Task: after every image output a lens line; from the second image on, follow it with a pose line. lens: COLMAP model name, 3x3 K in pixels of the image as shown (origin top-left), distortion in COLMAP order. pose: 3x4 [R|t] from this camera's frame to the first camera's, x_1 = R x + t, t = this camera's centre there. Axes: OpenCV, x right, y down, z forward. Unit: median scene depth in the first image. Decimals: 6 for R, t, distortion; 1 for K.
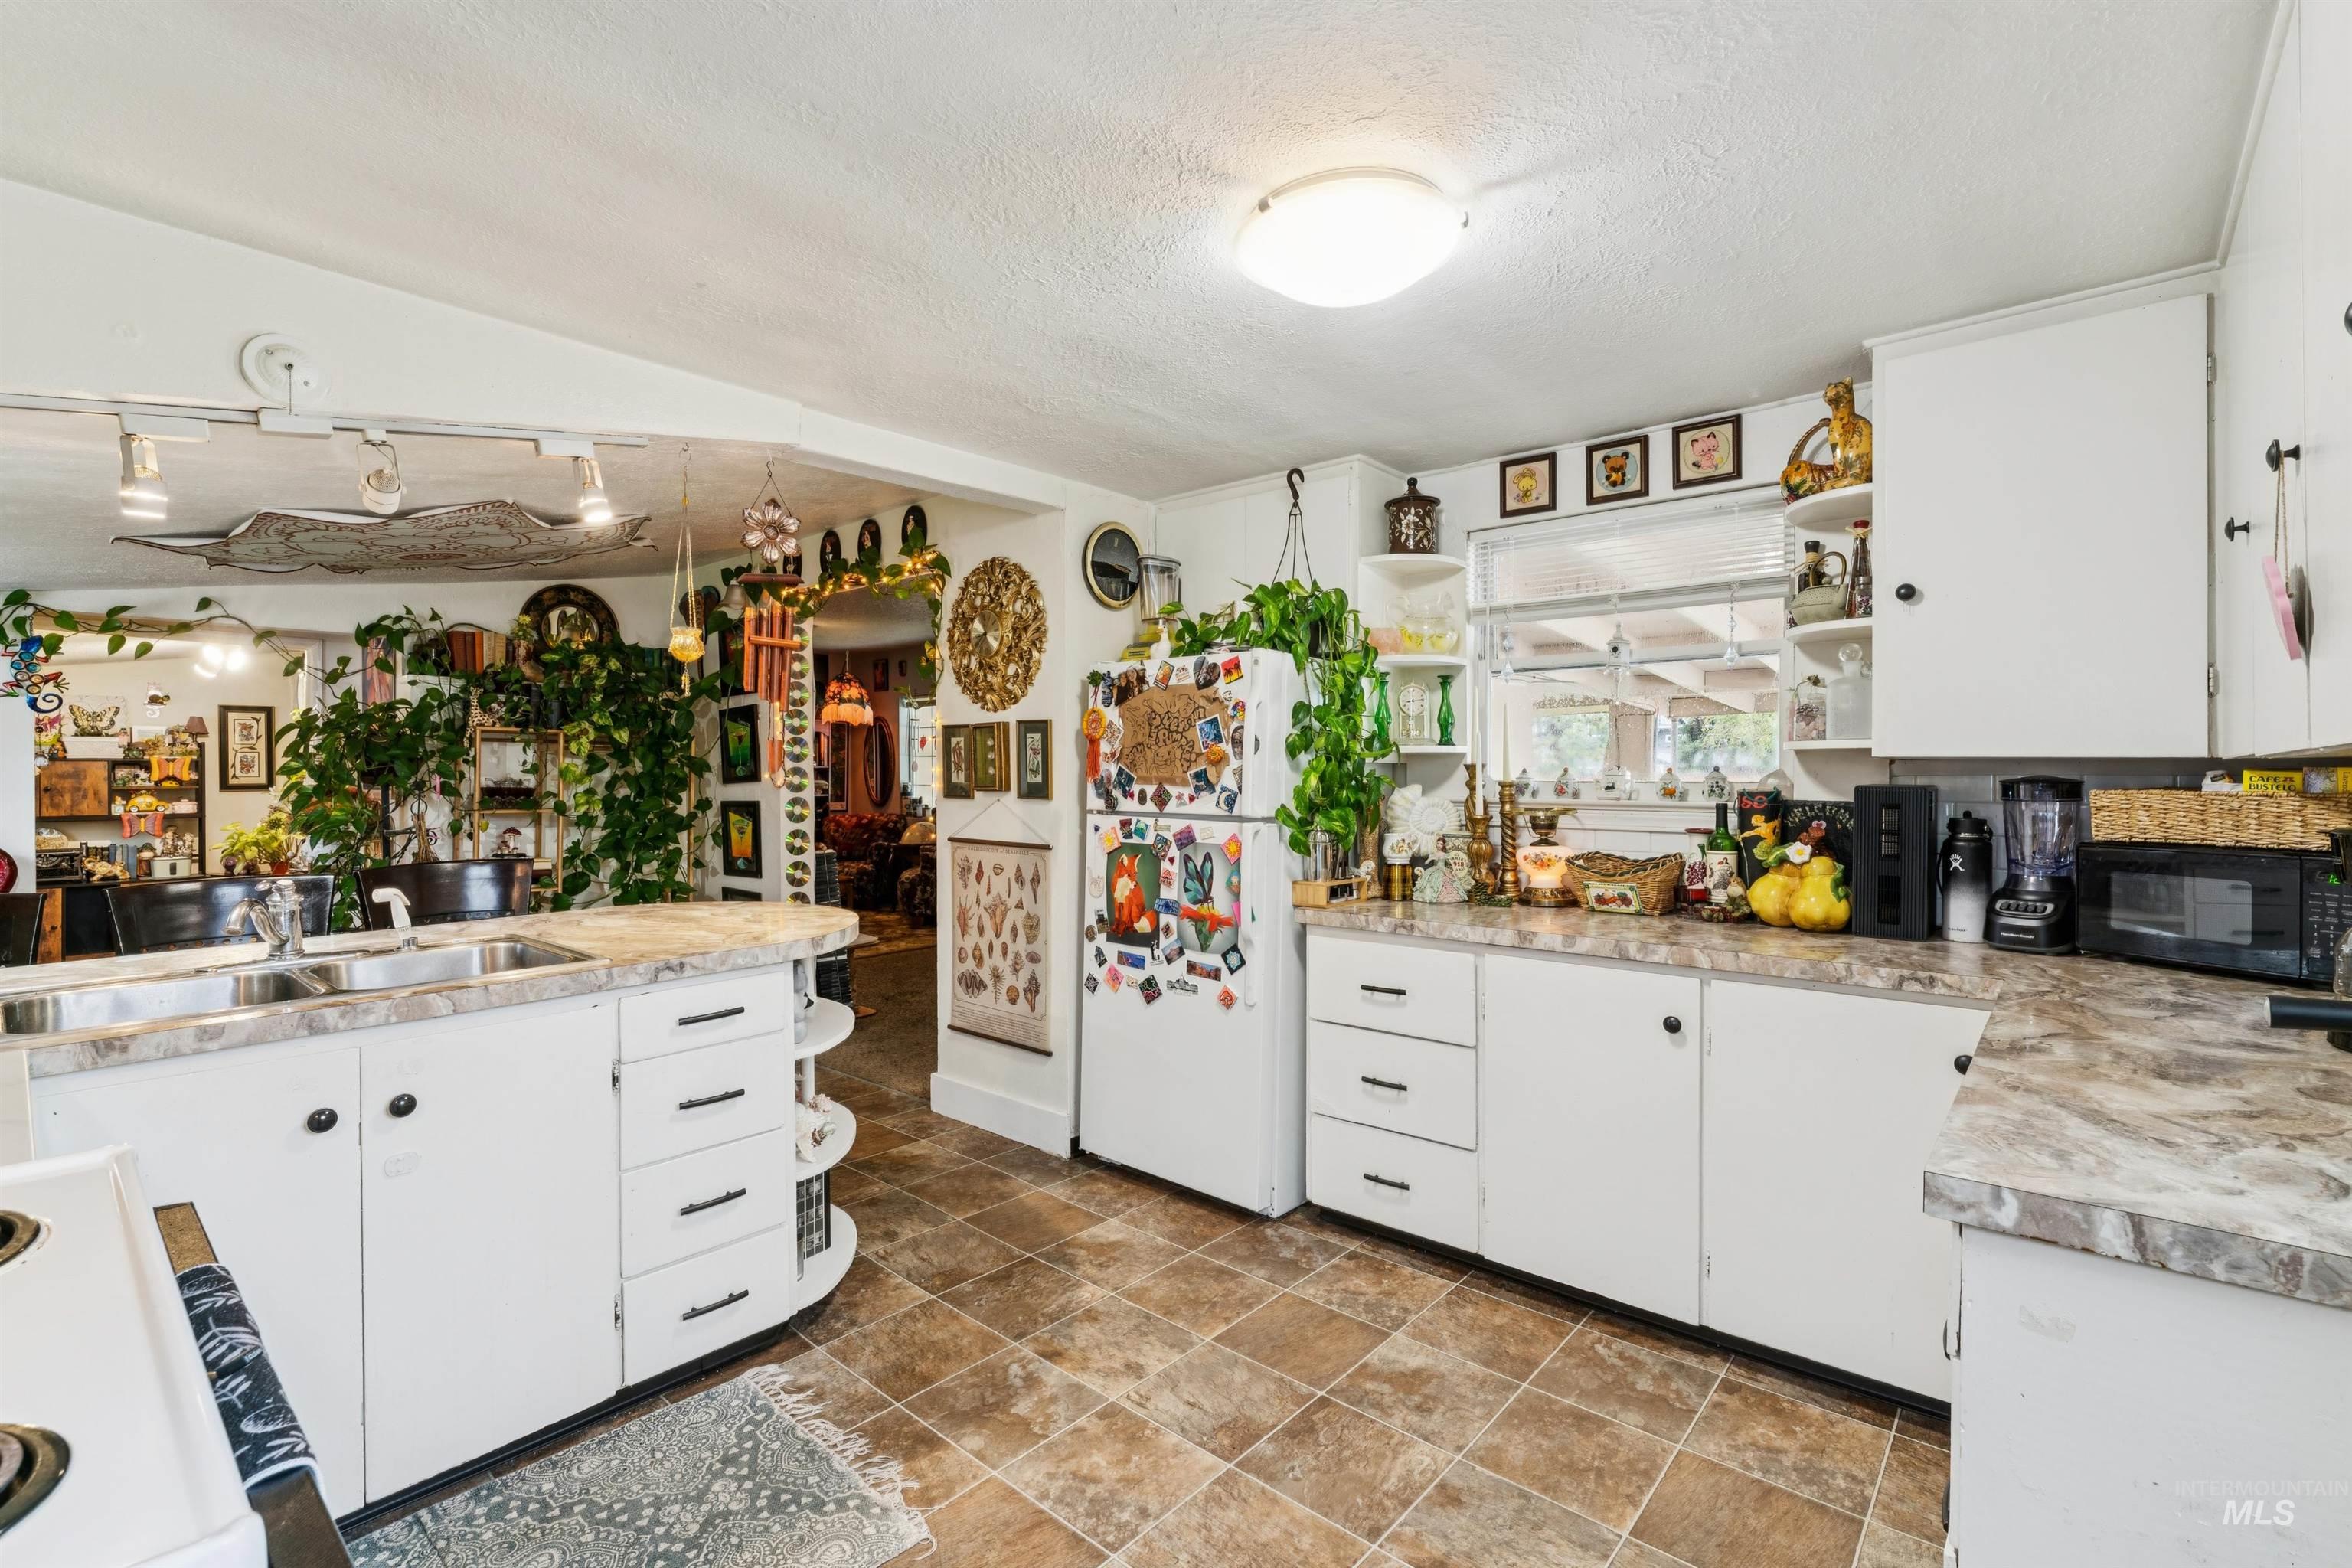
lens RADIAL K [[1044.6, 0, 1187.1], [0, 1044.6, 778.3], [0, 0, 1]] dist [0.000708, -0.001215]
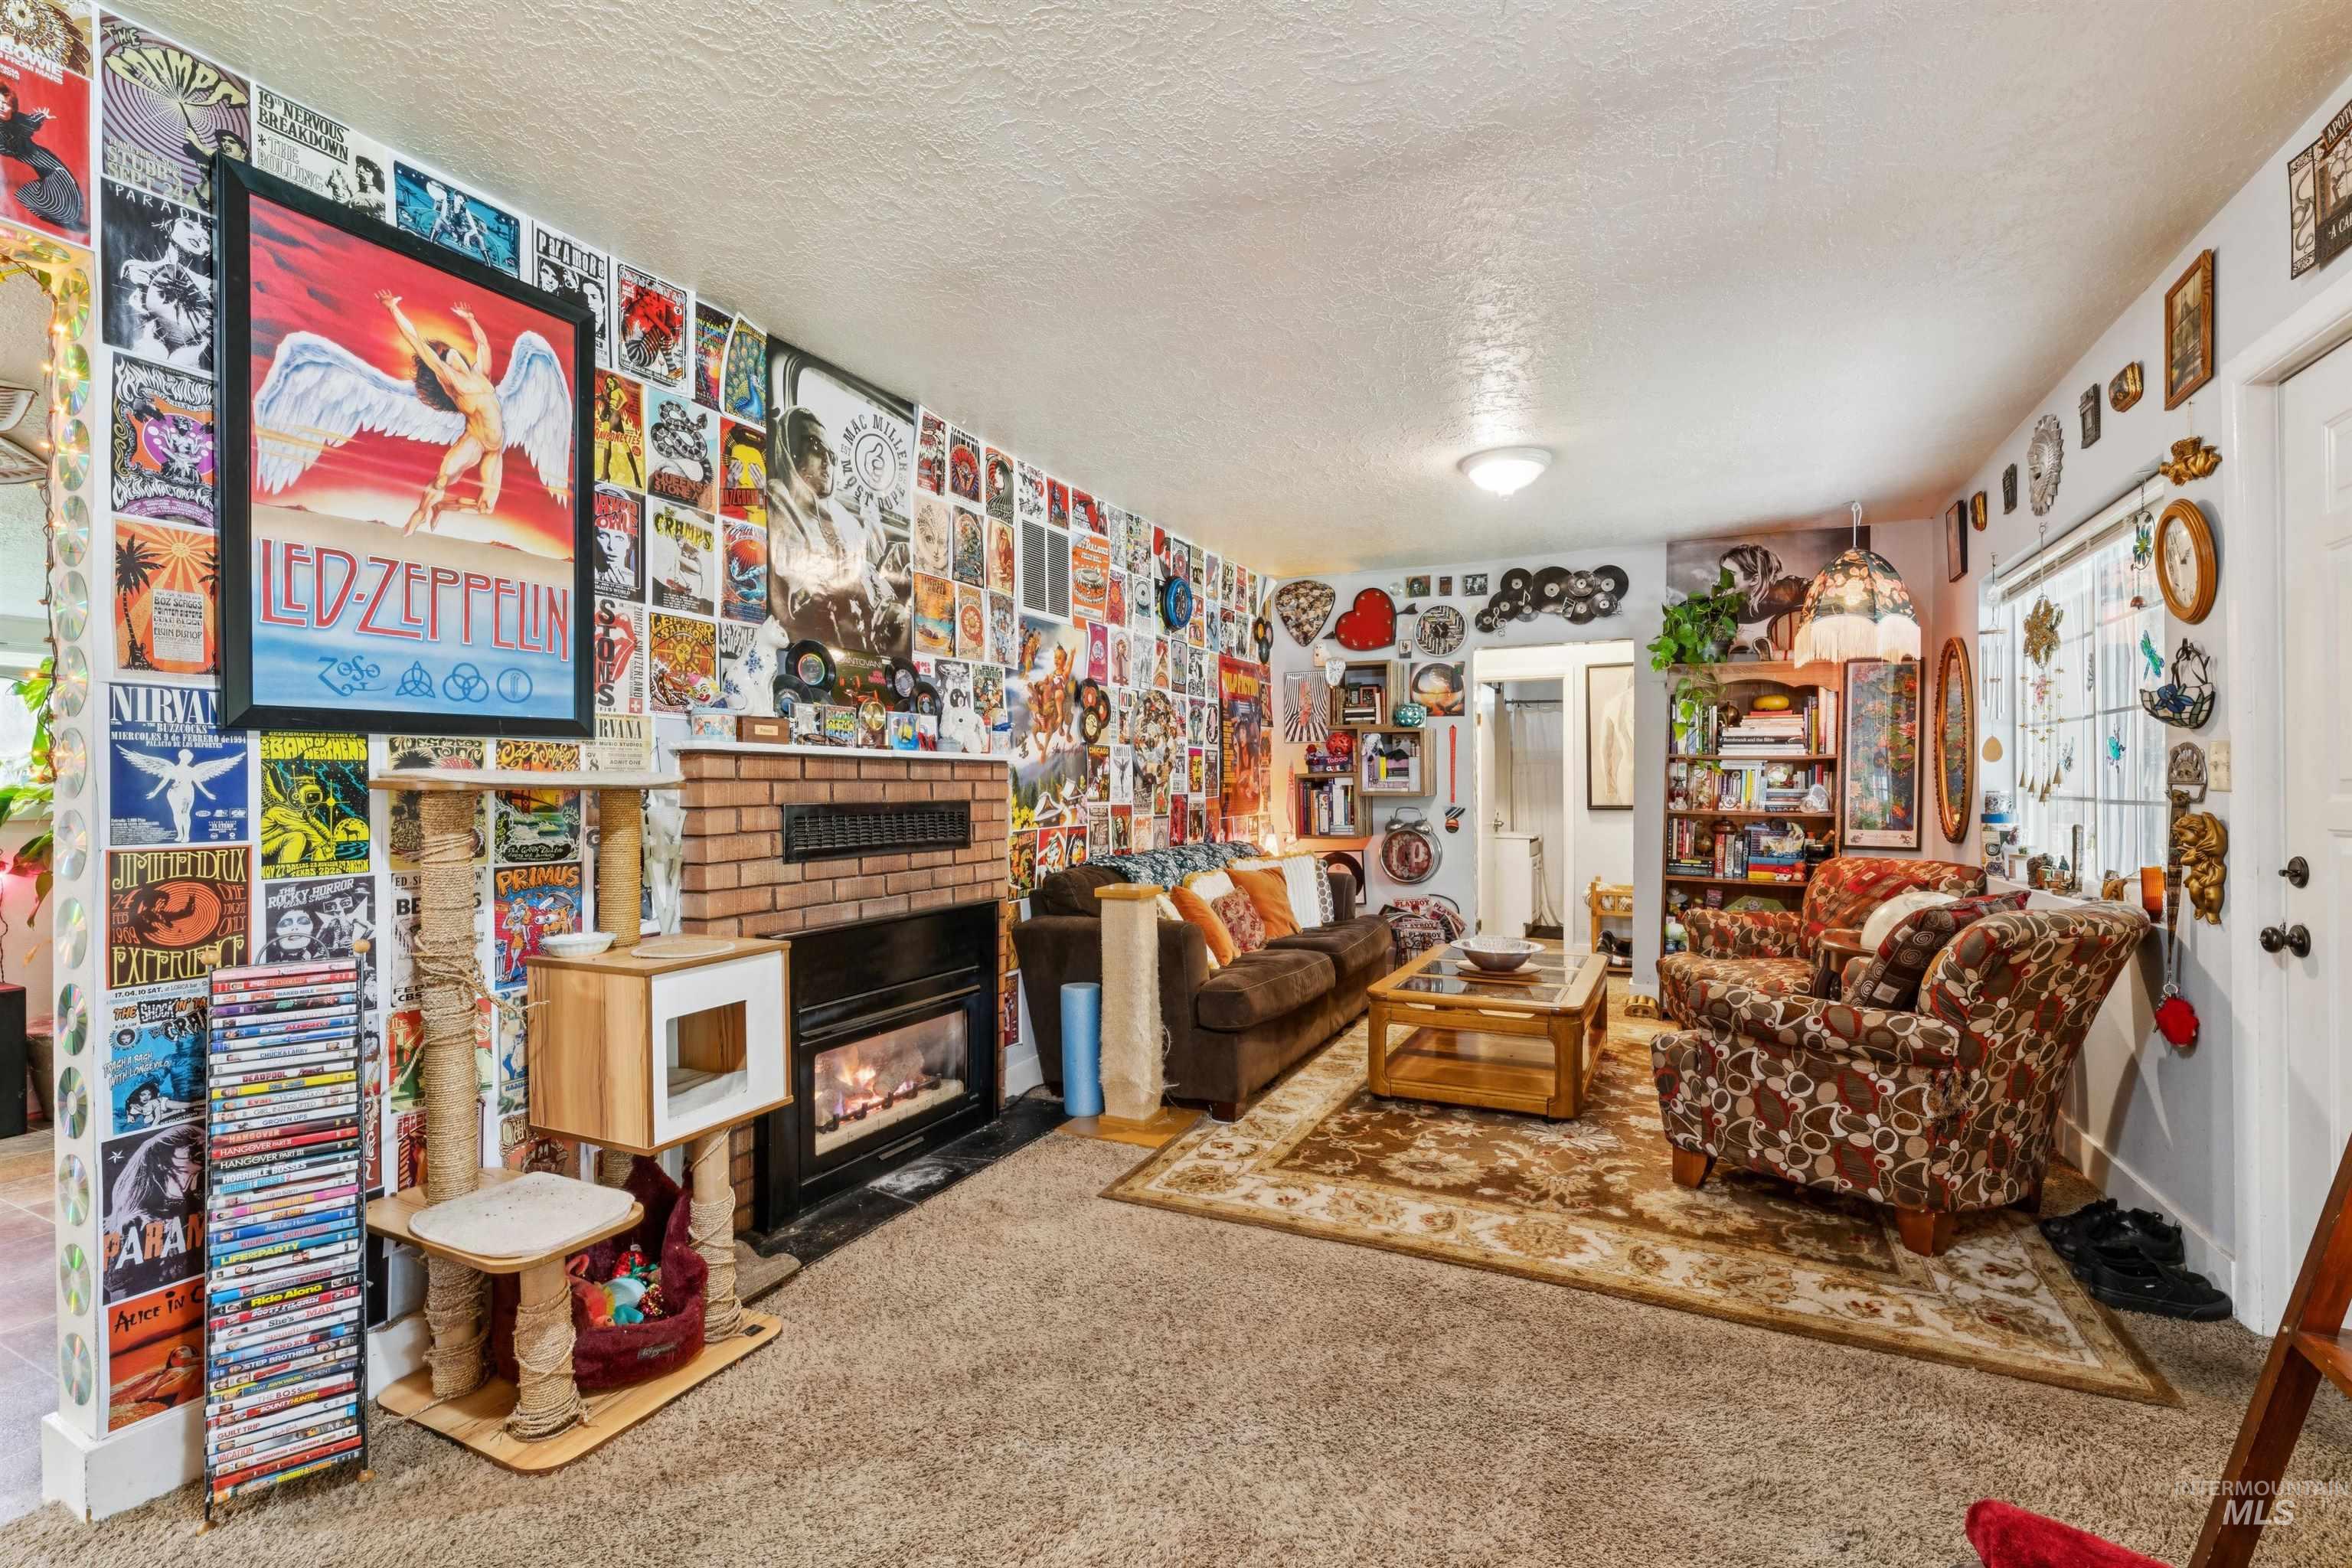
lens RADIAL K [[1008.2, 0, 1153.0], [0, 1008.2, 790.7], [0, 0, 1]] dist [-0.000939, -0.000977]
pose [[0.266577, 0.007549, -0.963784, 0.053300], [-0.003922, 0.999970, 0.006748, 0.008897], [0.963806, 0.001981, 0.266599, 1.613401]]
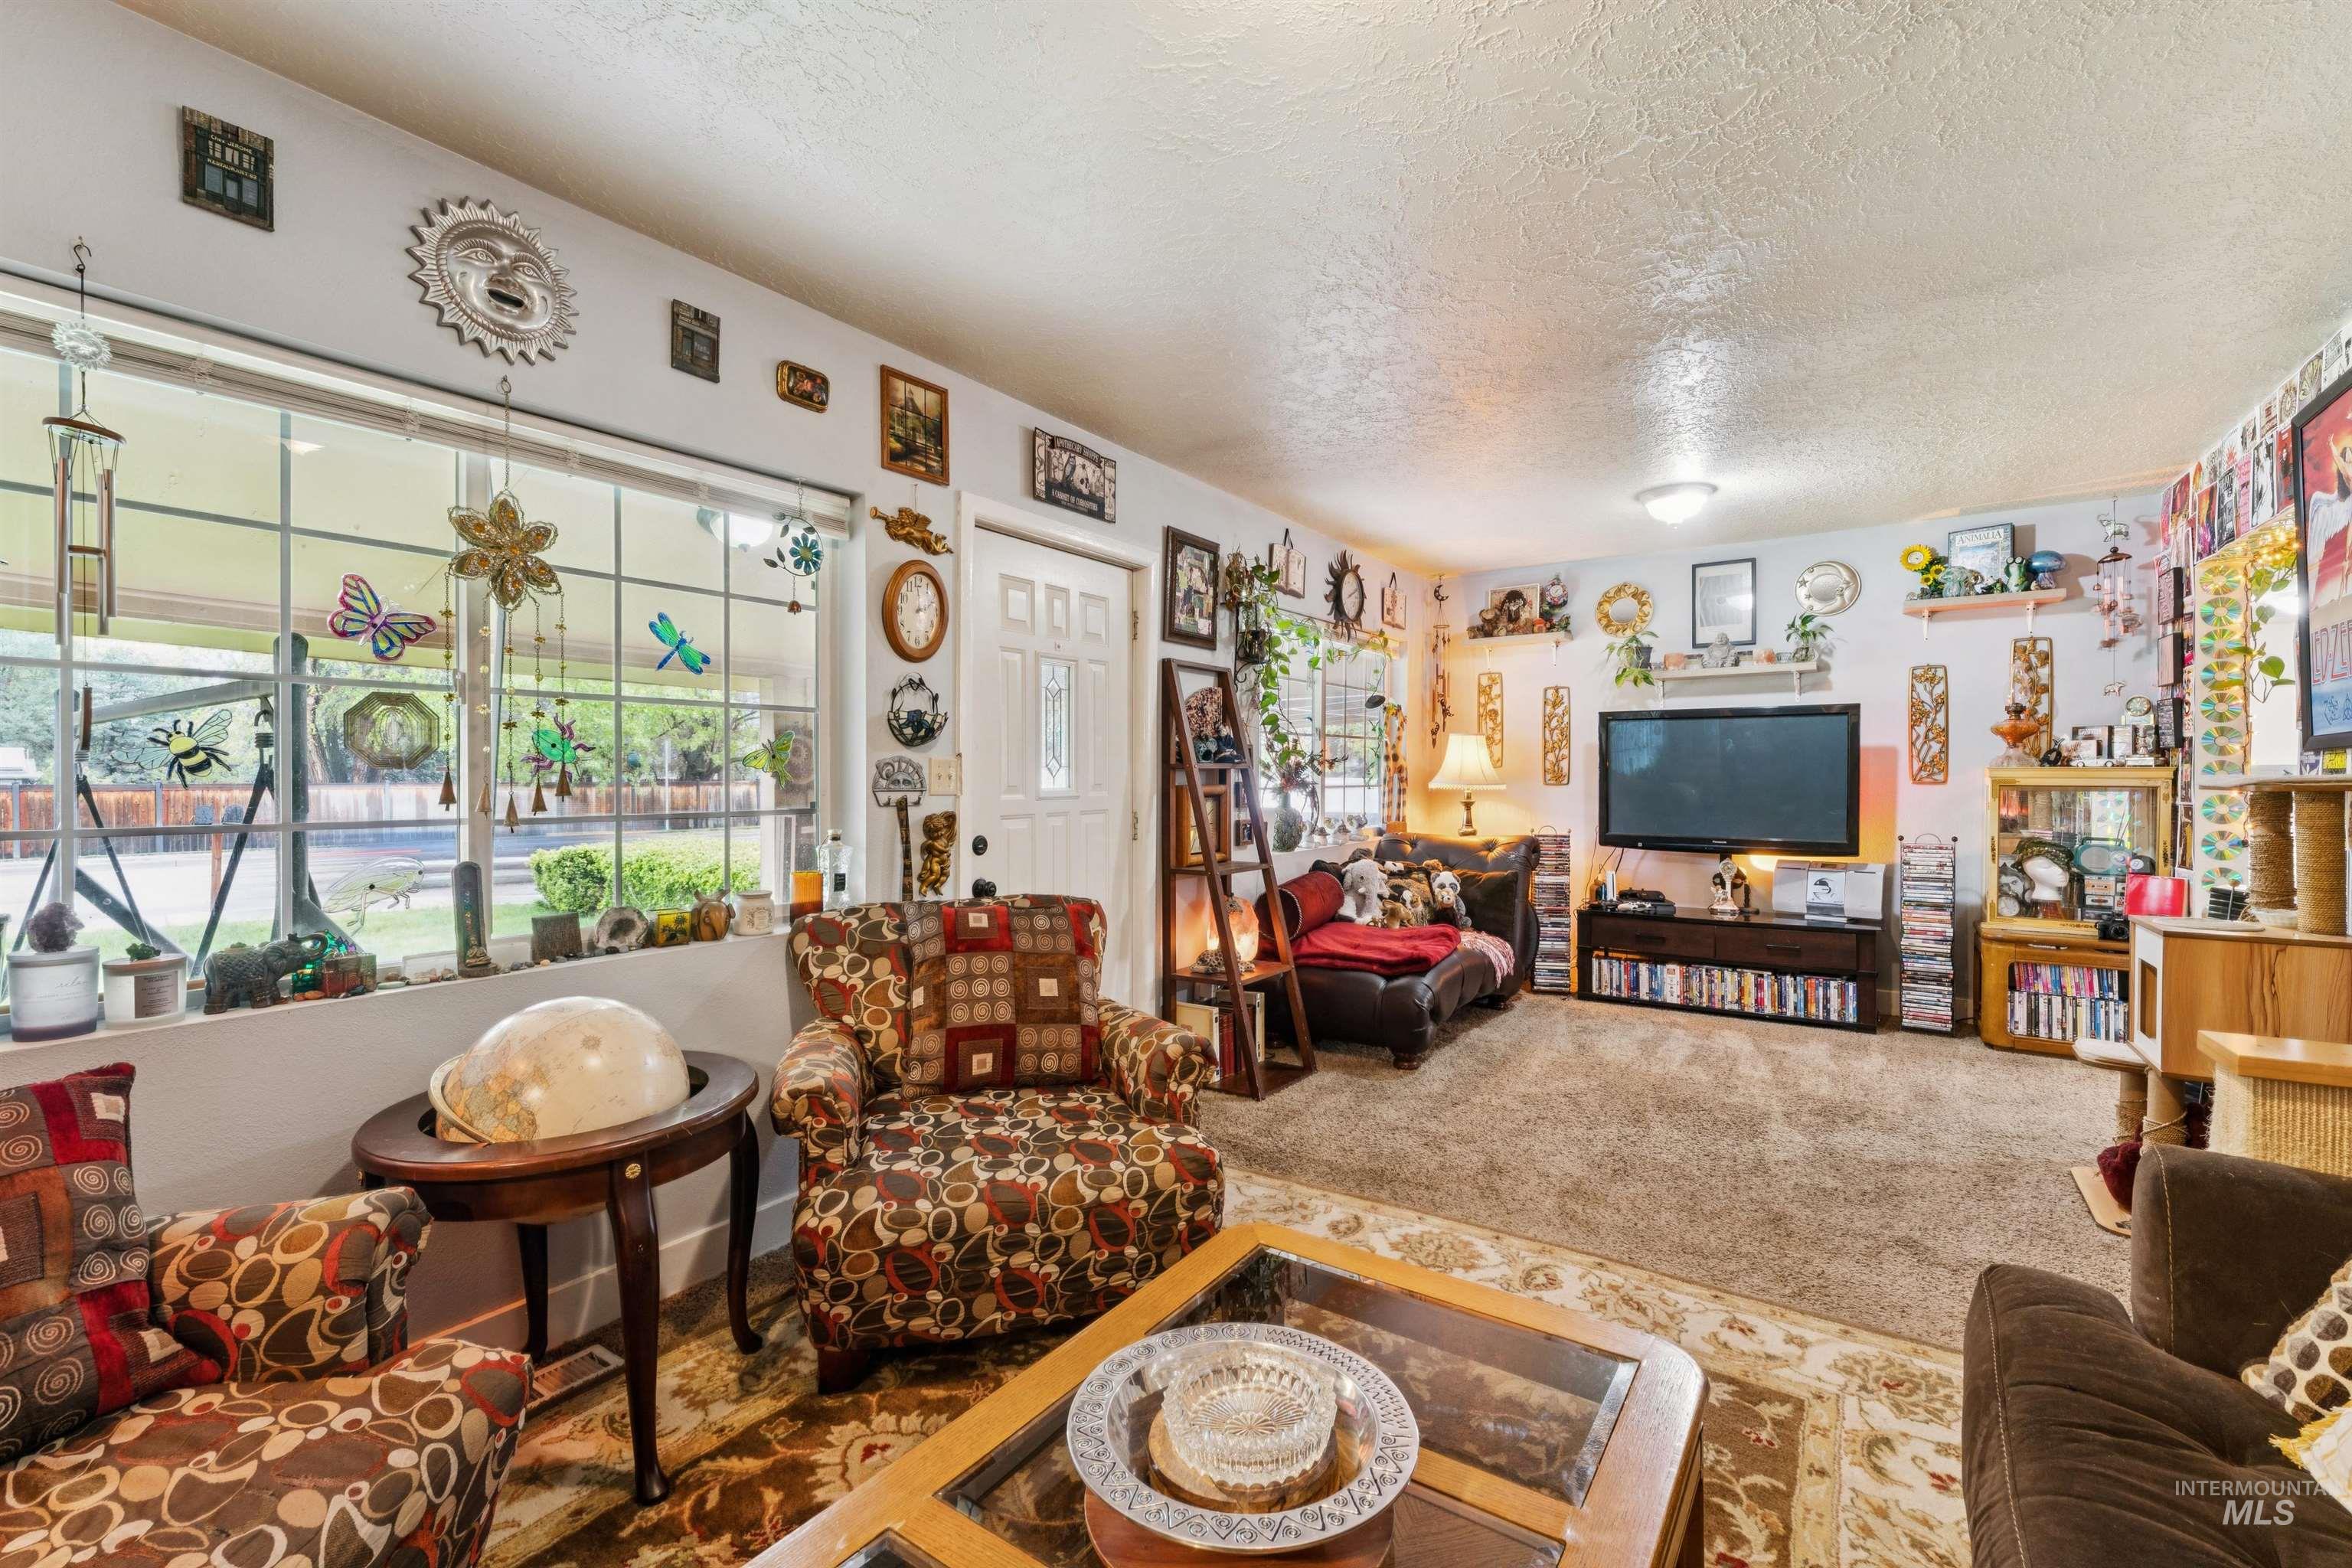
lens RADIAL K [[1008.2, 0, 1187.4], [0, 1008.2, 783.7], [0, 0, 1]] dist [-0.000939, -0.000977]
pose [[-0.120533, -0.007632, 0.992680, -1.123944], [0.005209, 0.999952, 0.008320, -0.003828], [-0.992696, 0.006173, -0.120488, 2.256699]]
